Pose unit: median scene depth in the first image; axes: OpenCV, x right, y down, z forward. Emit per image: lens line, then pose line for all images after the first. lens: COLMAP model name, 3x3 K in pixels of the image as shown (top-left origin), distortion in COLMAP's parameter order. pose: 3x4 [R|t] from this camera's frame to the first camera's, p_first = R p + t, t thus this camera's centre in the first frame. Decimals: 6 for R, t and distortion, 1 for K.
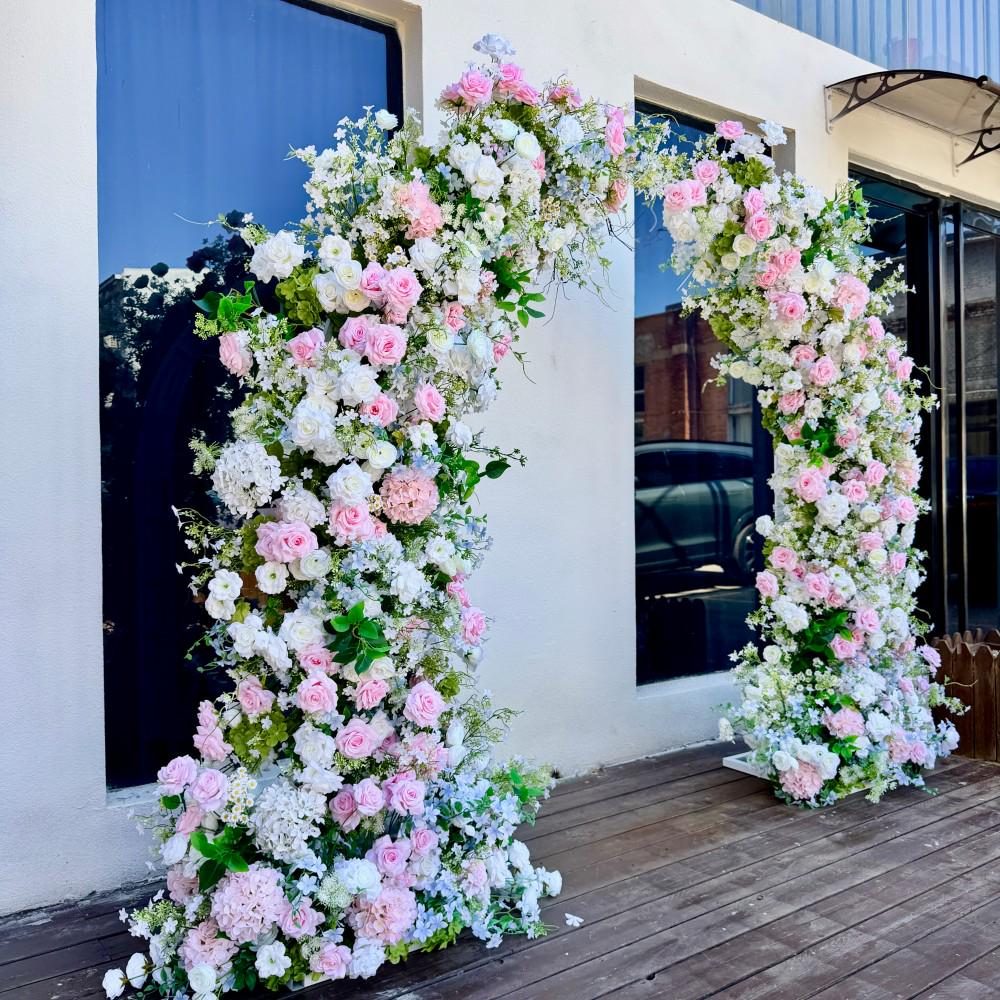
lens RADIAL K [[944.1, 0, 505.1], [0, 944.1, 502.2], [0, 0, 1]] dist [0.003384, 0.002719]
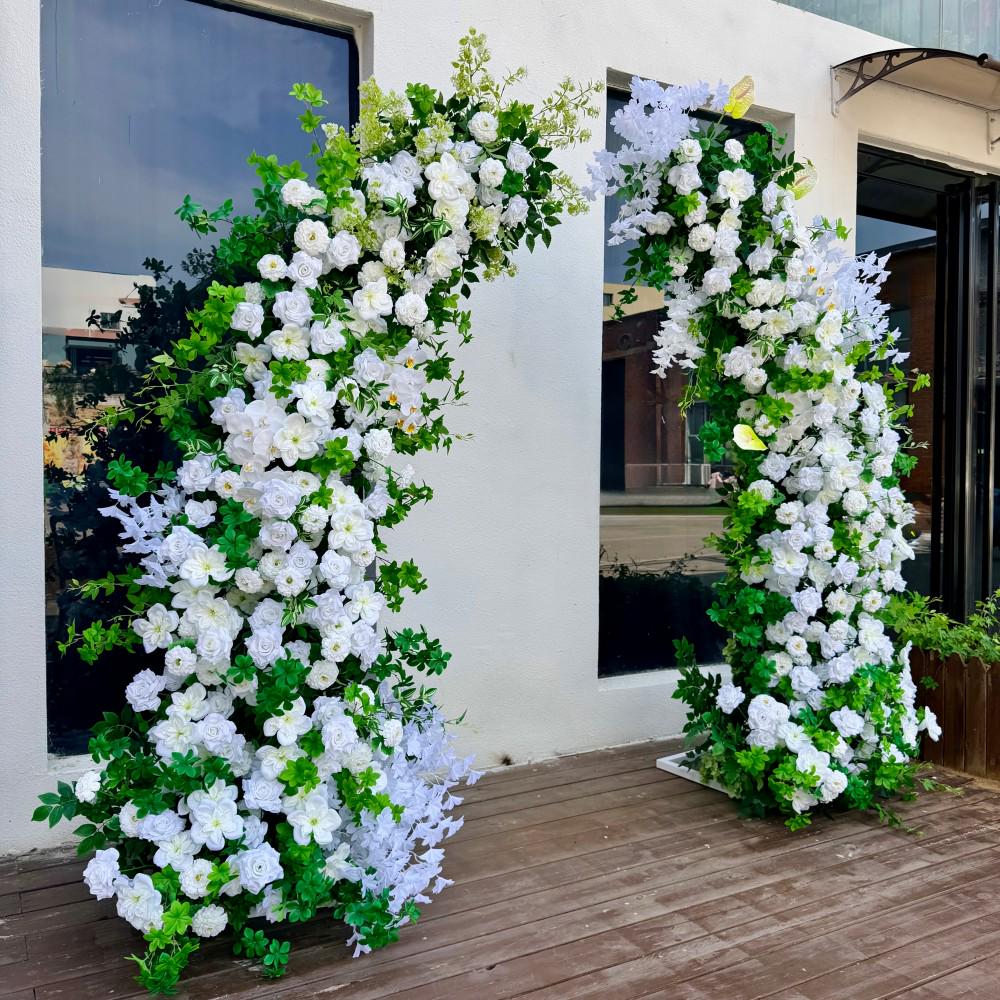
lens RADIAL K [[939.1, 0, 500.0], [0, 939.1, 500.0], [0, 0, 1]] dist [0.008513, 0.000459]
pose [[0.992445, 0.020882, -0.120903, 0.172888], [-0.017403, 0.999406, 0.029752, -0.027750], [0.121452, -0.027423, 0.992218, -0.010118]]
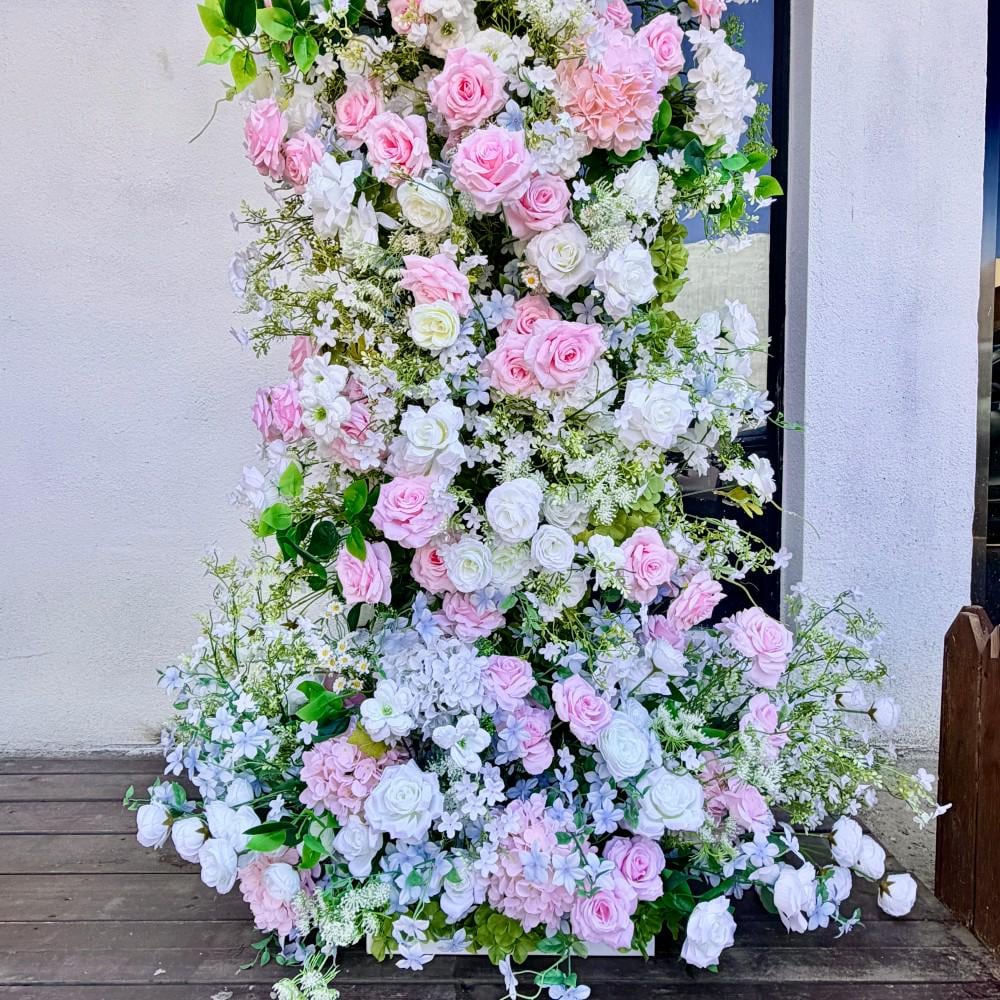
lens RADIAL K [[781.5, 0, 500.0], [0, 781.5, 500.0], [0, 0, 1]] dist [0.004404, -0.002681]
pose [[0.821785, 0.048449, -0.567734, 0.556069], [-0.013633, 0.997765, 0.065413, 0.096318], [0.569634, -0.046016, 0.820609, 0.740373]]
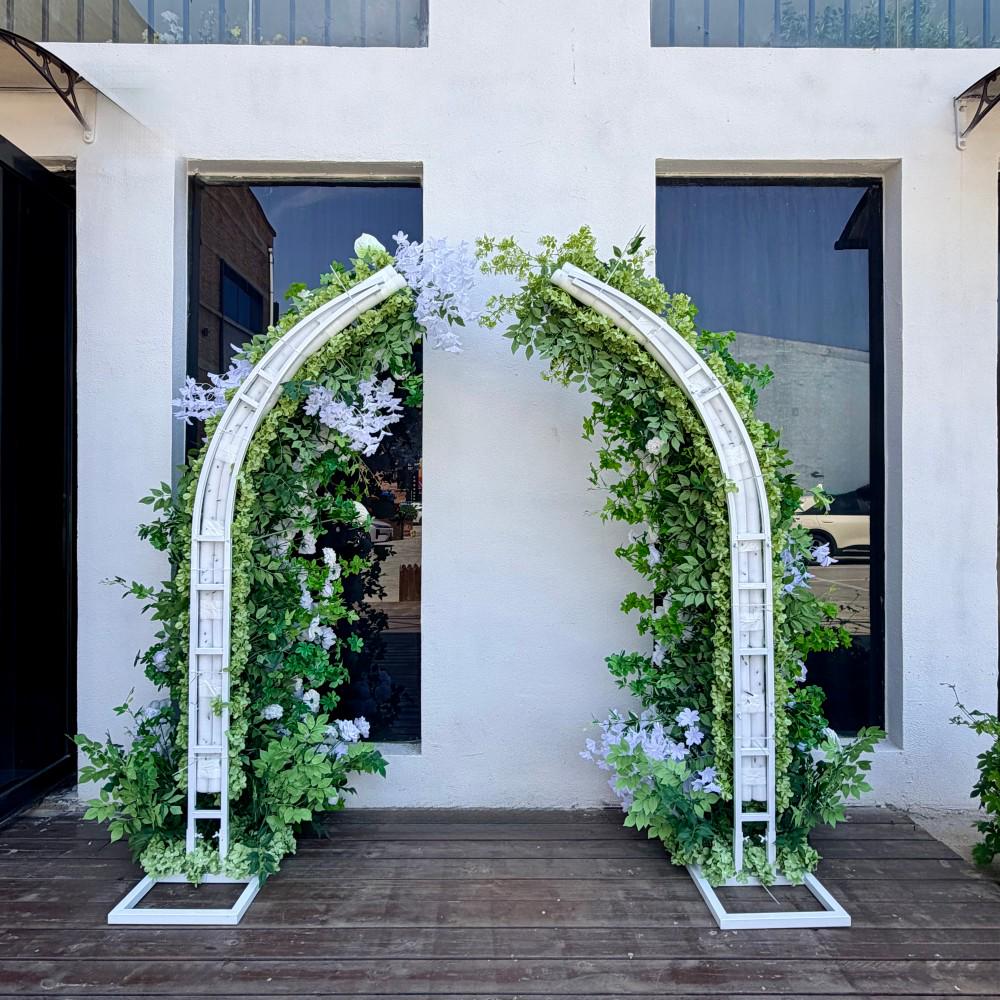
lens RADIAL K [[689.7, 0, 500.0], [0, 689.7, 500.0], [0, 0, 1]] dist [-0.005050, 0.000211]
pose [[0.808255, 0.011918, -0.588712, 0.510448], [-0.016939, 0.999852, -0.003014, -0.071621], [0.588589, 0.012408, 0.808337, 0.313314]]
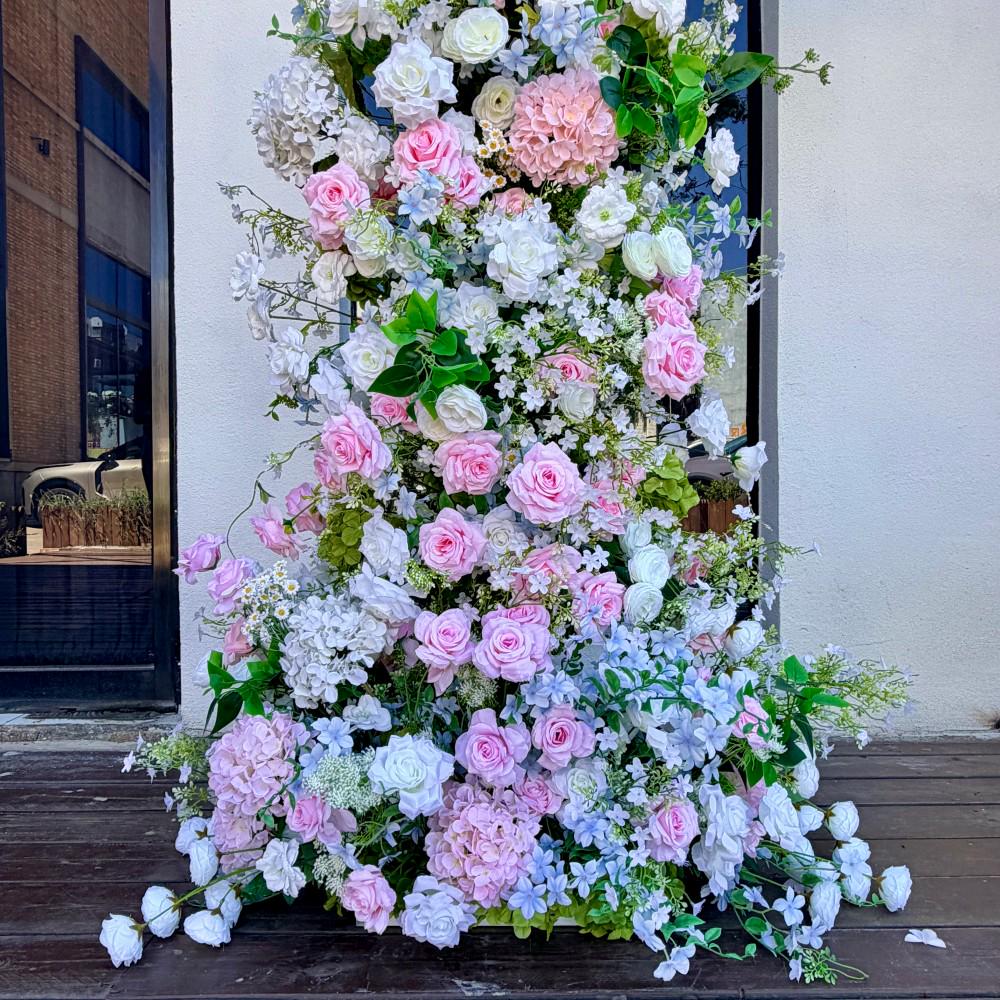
lens RADIAL K [[781.5, 0, 500.0], [0, 781.5, 500.0], [0, 0, 1]] dist [0.004404, -0.002681]
pose [[0.803577, 0.020744, -0.594840, 0.098111], [-0.007679, 0.999671, 0.024487, 0.130754], [0.595152, -0.015110, 0.803471, 0.385188]]
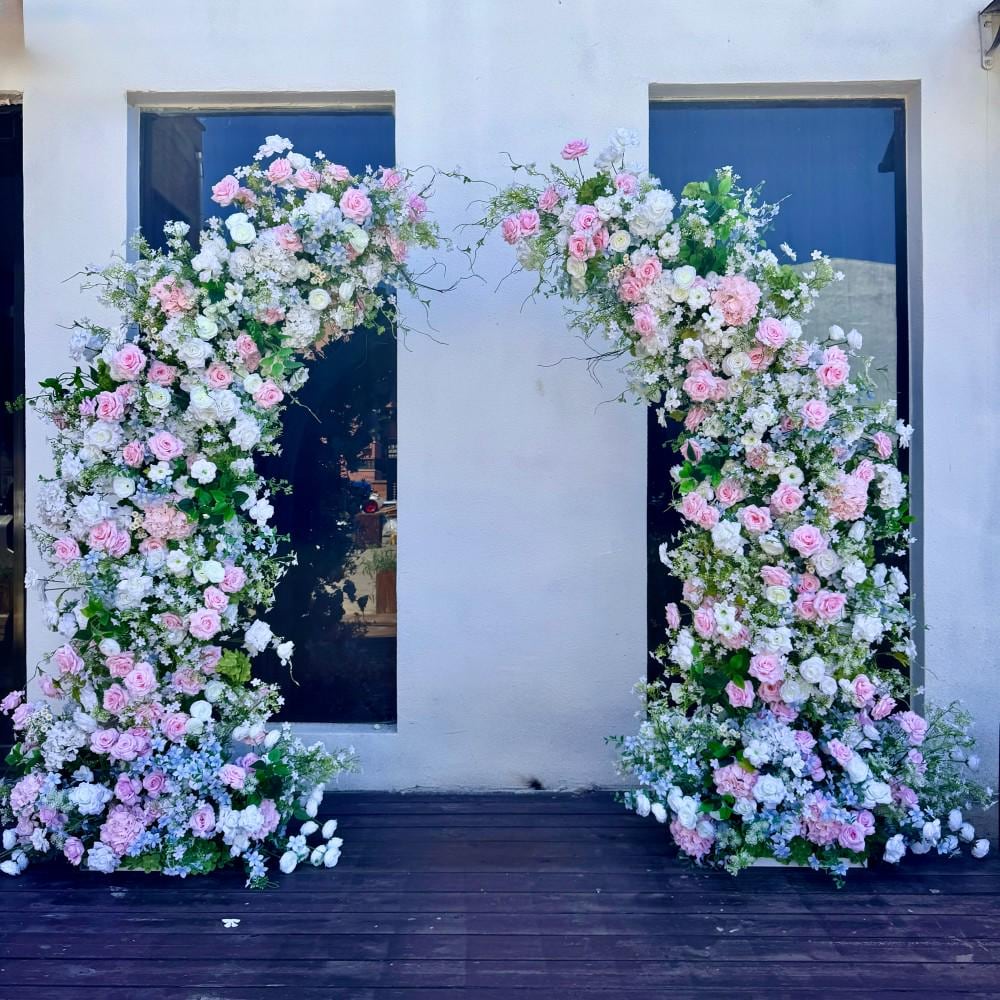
lens RADIAL K [[953.9, 0, 497.7], [0, 953.9, 500.5], [0, 0, 1]] dist [0.007239, -0.021926]
pose [[0.796218, 0.010827, -0.604913, 0.686276], [-0.011635, 0.999929, 0.002583, -0.027909], [0.604898, 0.004982, 0.796287, 0.144791]]
